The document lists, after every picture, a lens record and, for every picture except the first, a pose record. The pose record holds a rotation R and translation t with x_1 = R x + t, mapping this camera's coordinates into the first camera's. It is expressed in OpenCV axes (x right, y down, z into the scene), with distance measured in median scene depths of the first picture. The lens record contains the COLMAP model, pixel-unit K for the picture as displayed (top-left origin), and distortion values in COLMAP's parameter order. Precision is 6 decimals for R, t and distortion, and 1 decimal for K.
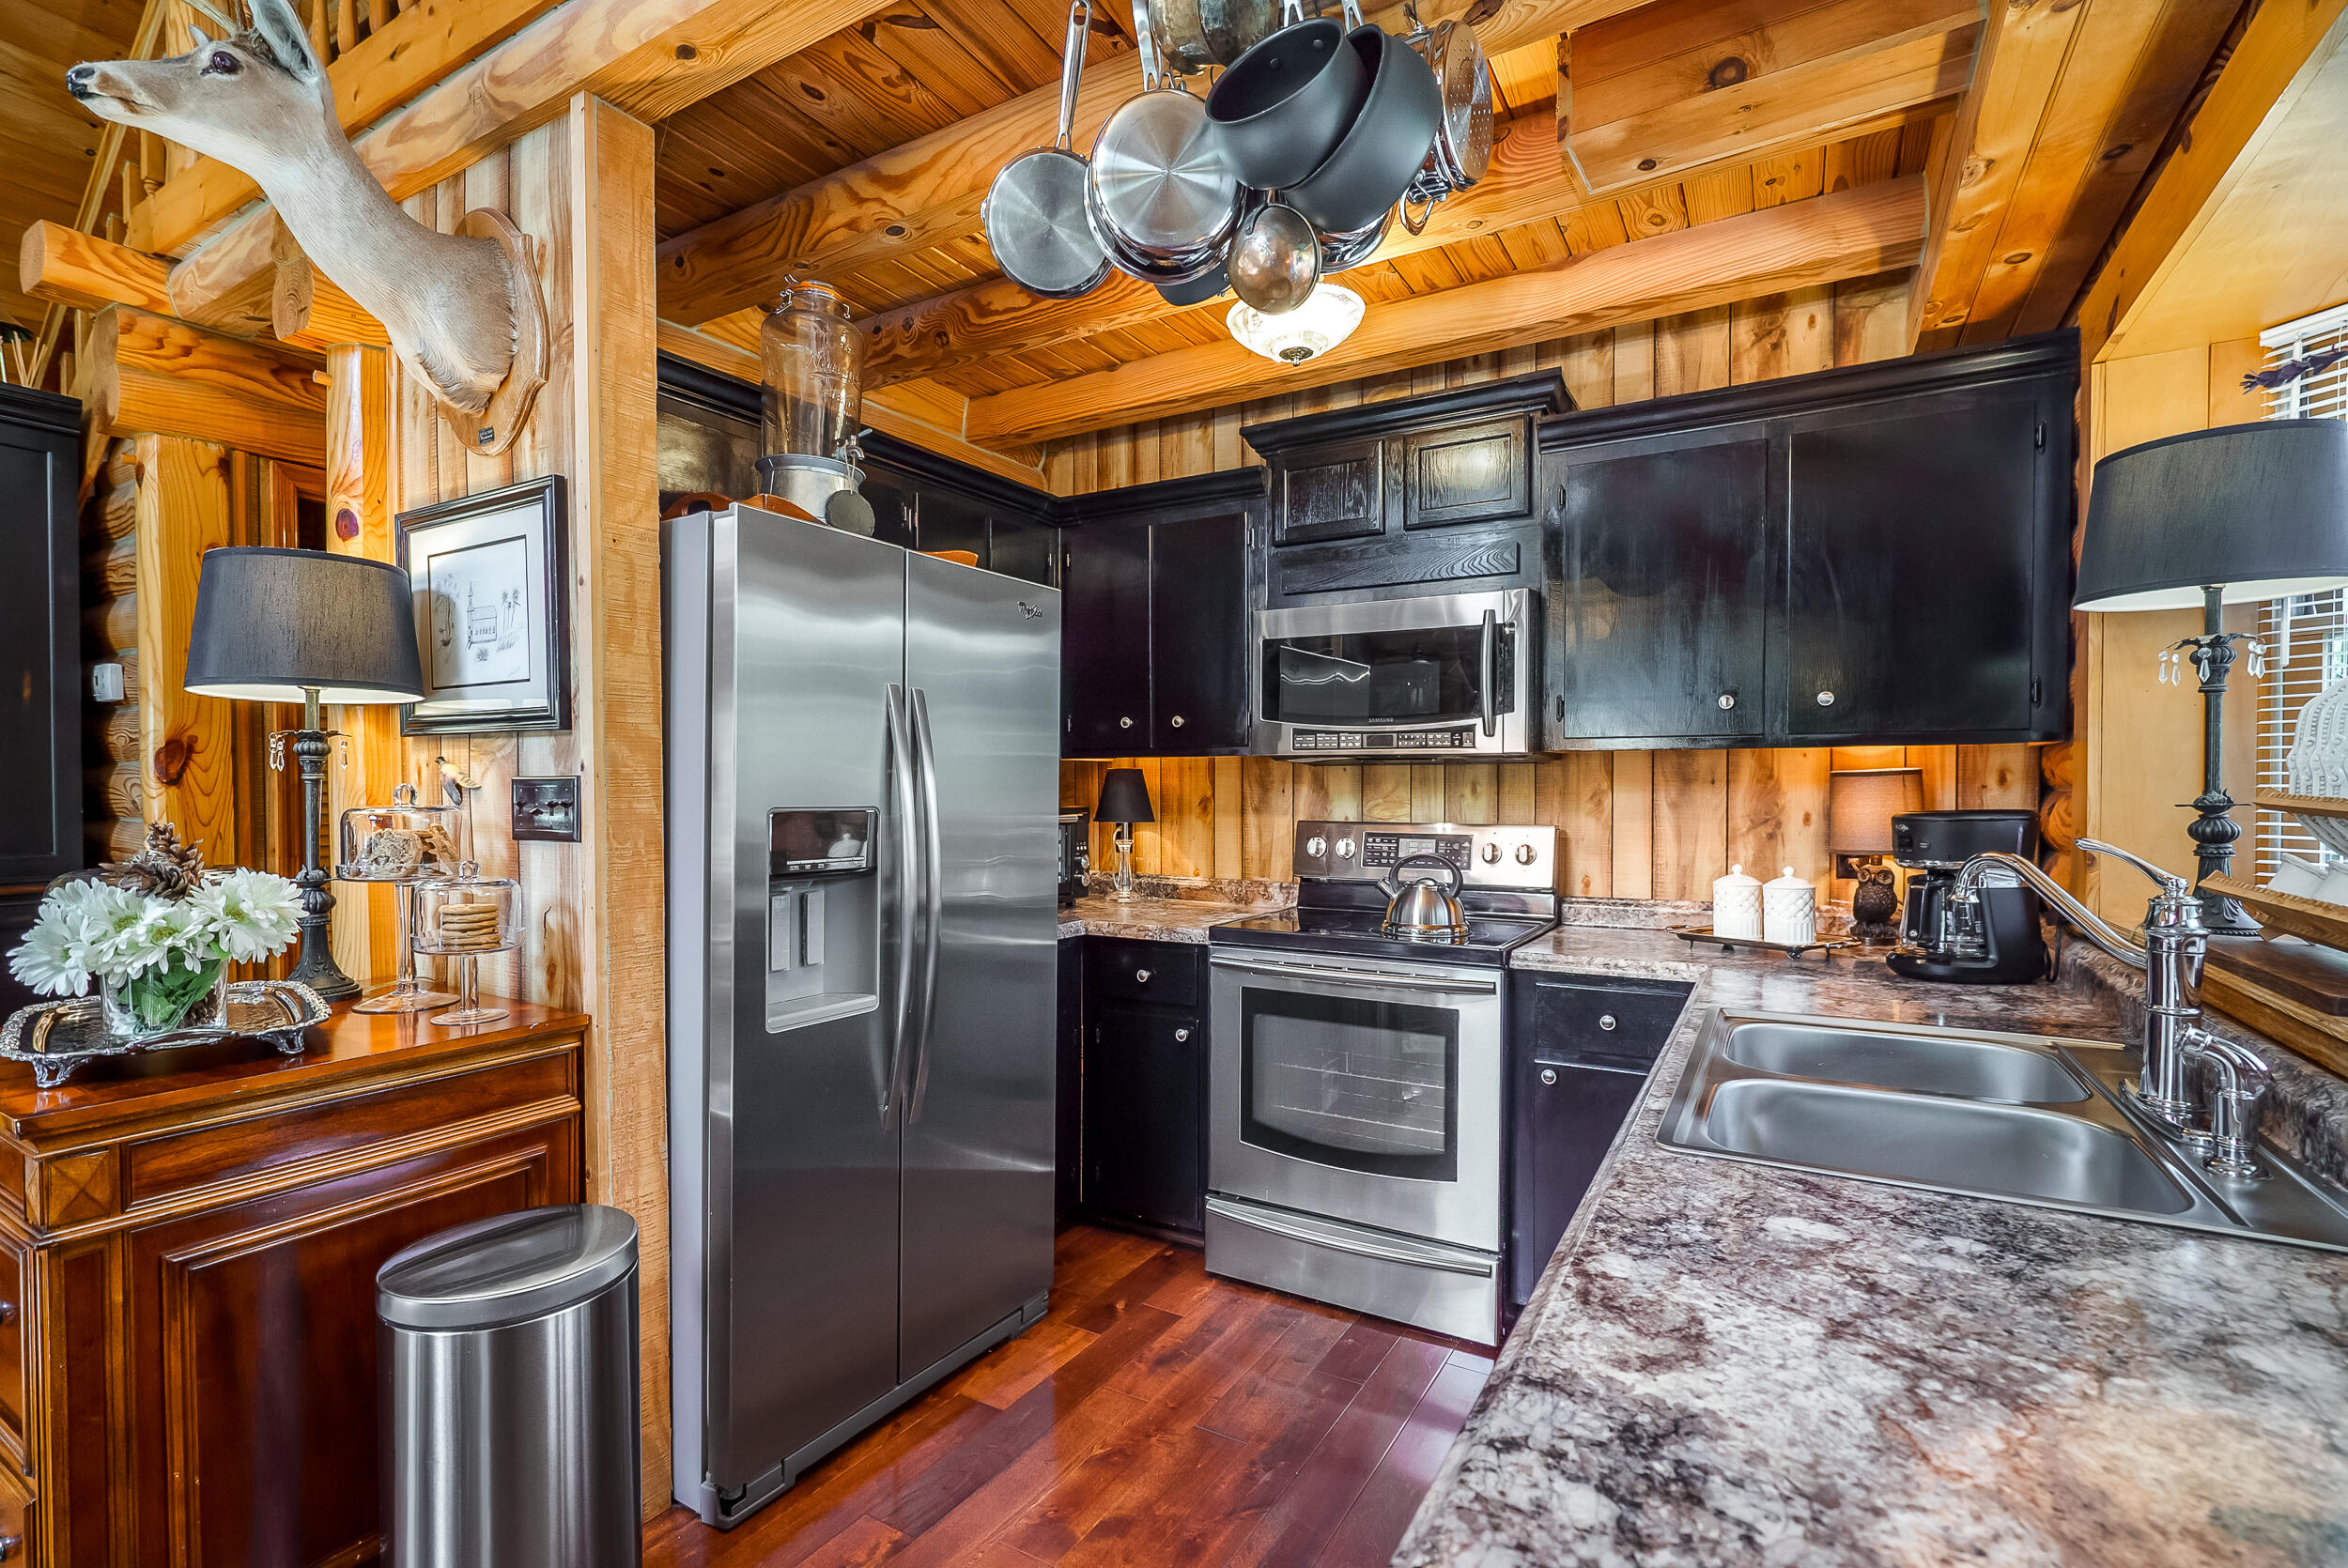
lens RADIAL K [[1060.4, 0, 1174.0], [0, 1060.4, 784.0], [0, 0, 1]] dist [-0.002592, 0.000303]
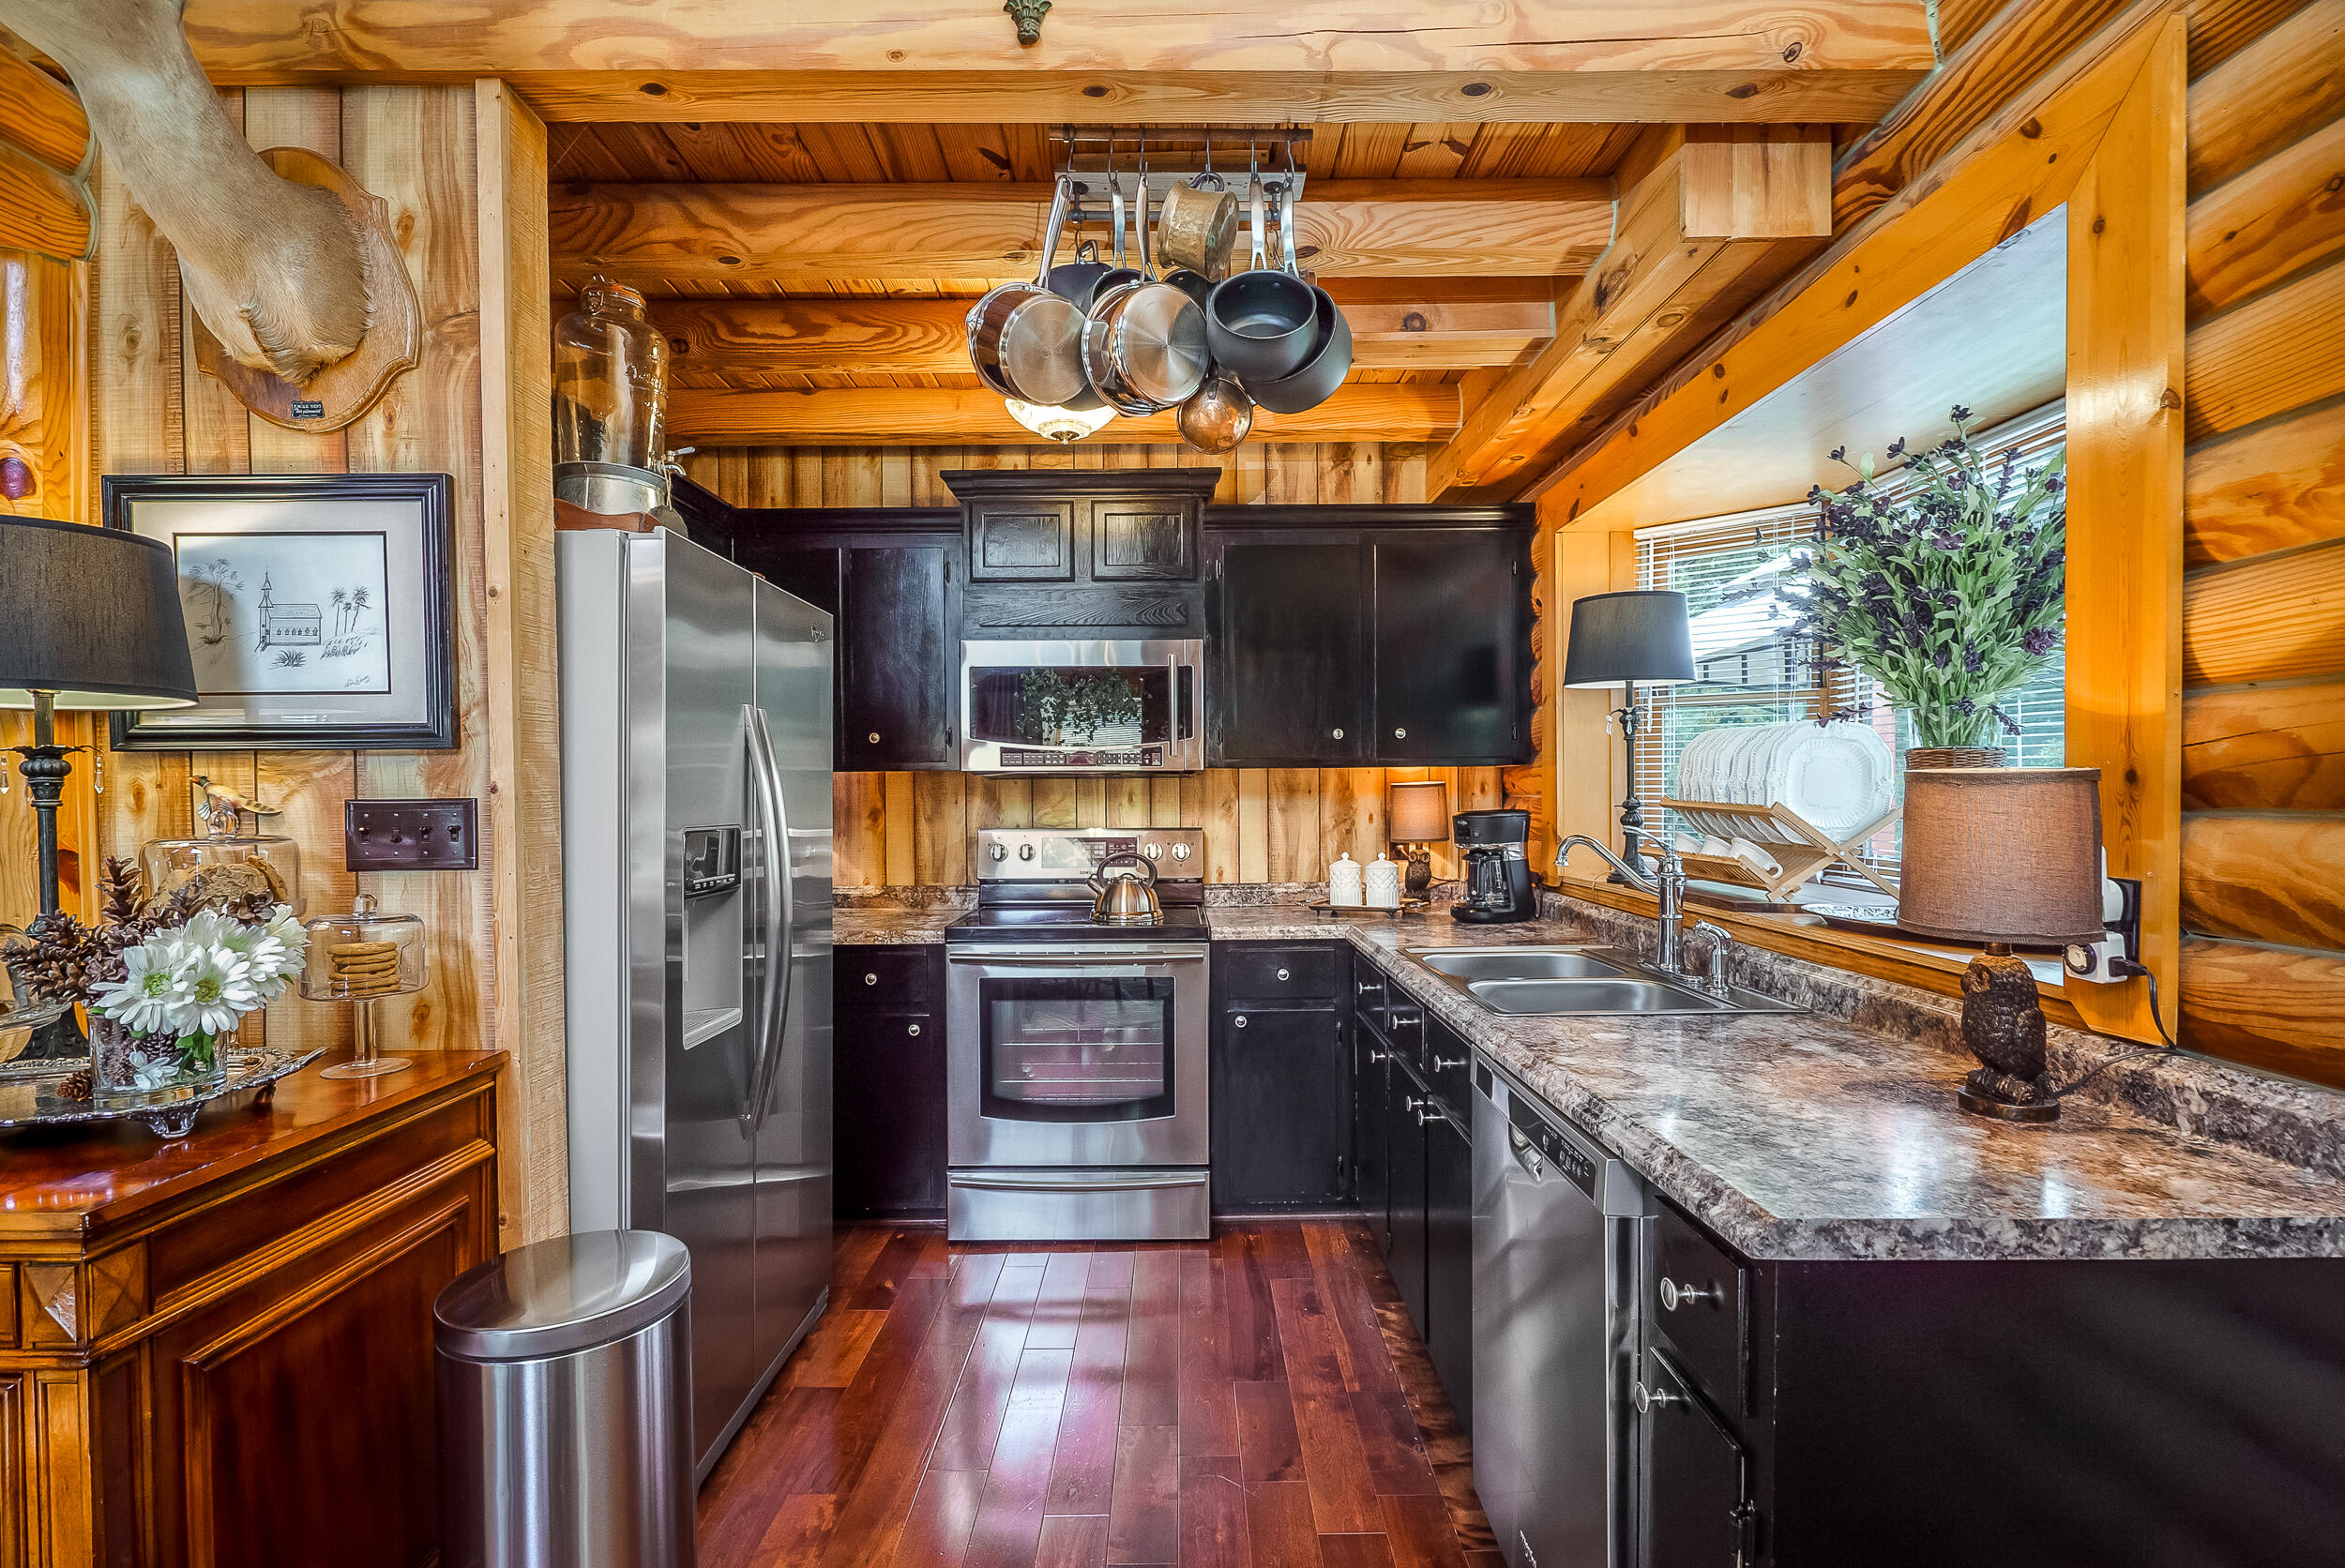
lens RADIAL K [[1071.9, 0, 1174.0], [0, 1071.9, 780.8], [0, 0, 1]] dist [-0.000139, -0.000368]
pose [[0.863676, -0.002345, 0.504042, -0.450275], [0.006655, 0.999955, -0.006751, -0.011353], [-0.504004, 0.009185, 0.863653, -0.113572]]
